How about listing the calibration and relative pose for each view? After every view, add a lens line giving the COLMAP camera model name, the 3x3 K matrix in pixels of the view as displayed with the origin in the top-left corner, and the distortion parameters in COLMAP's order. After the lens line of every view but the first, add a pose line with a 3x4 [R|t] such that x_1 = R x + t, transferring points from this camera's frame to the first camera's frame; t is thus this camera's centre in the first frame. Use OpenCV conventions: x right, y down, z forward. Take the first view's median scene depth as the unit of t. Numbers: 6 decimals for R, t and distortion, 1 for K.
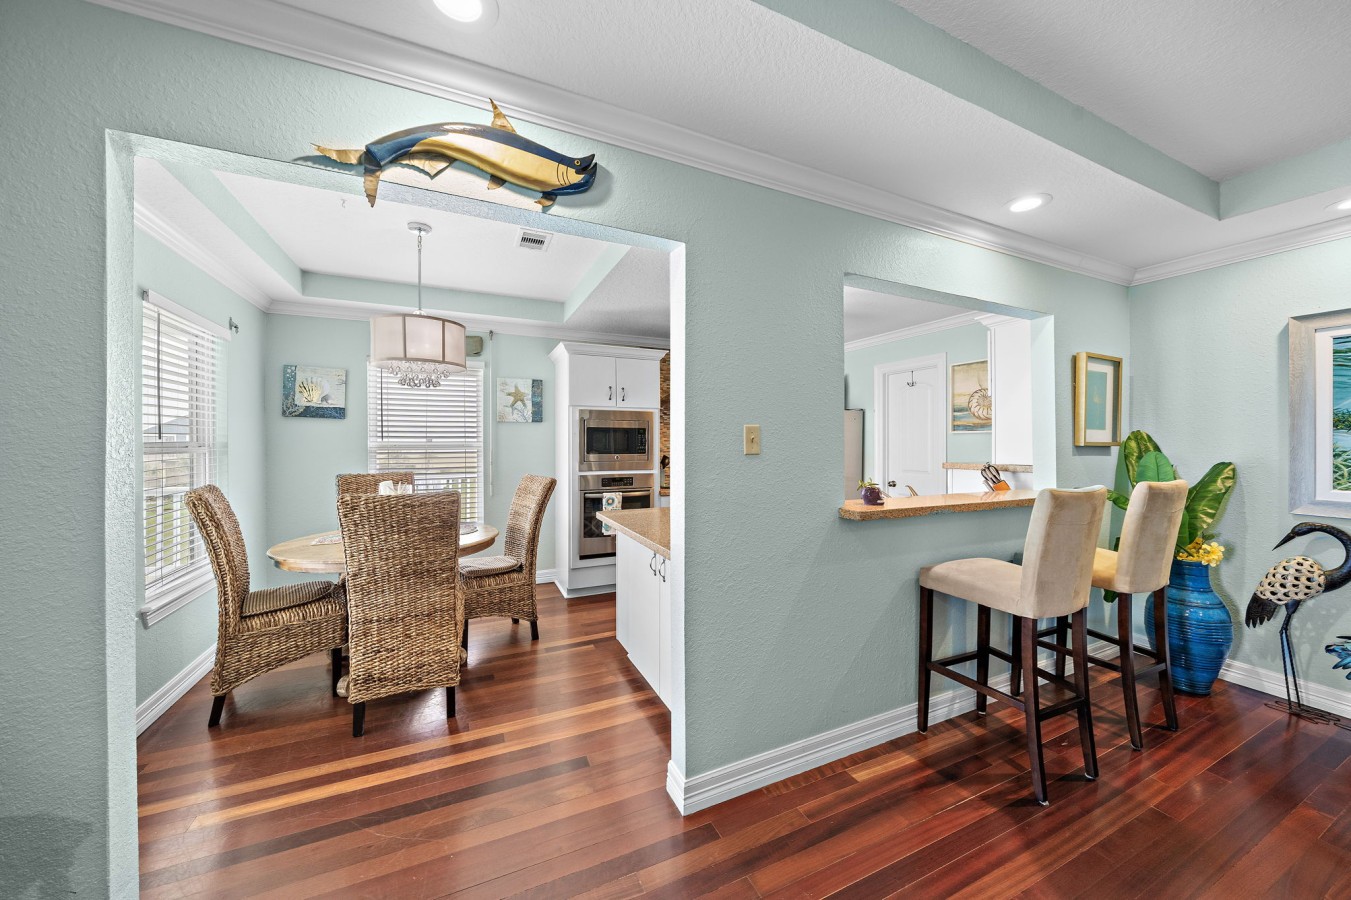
lens RADIAL K [[462.6, 0, 670.7], [0, 462.6, 444.1], [0, 0, 1]] dist [-0.002205, -0.000301]
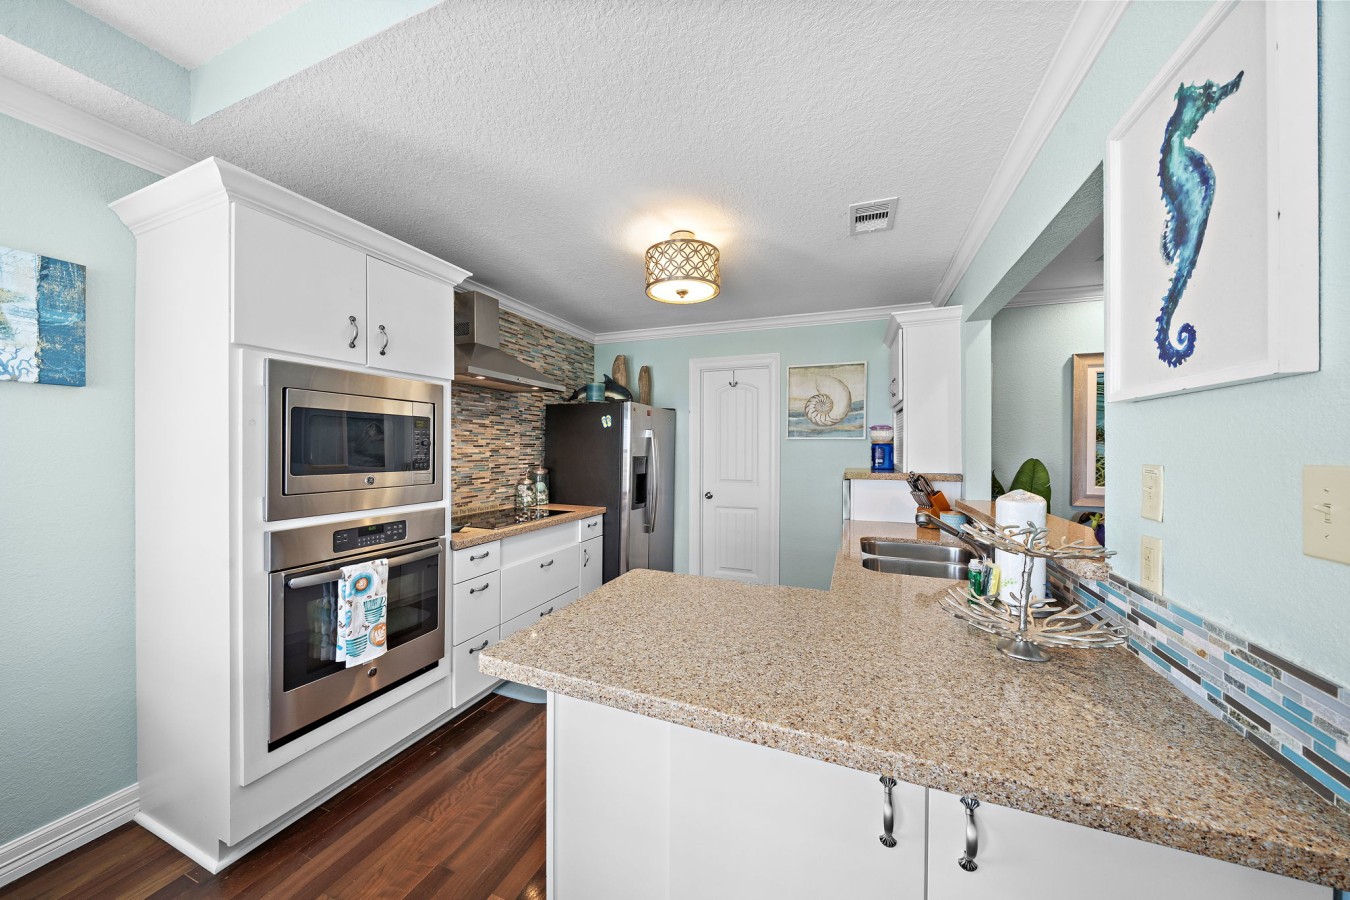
lens RADIAL K [[462.3, 0, 674.3], [0, 462.3, 451.6], [0, 0, 1]] dist [-0.002205, -0.000301]
pose [[0.728071, -0.000530, 0.685502, -0.209074], [-0.003577, 0.999983, 0.004572, -0.001846], [-0.685493, -0.005781, 0.728056, 0.481241]]
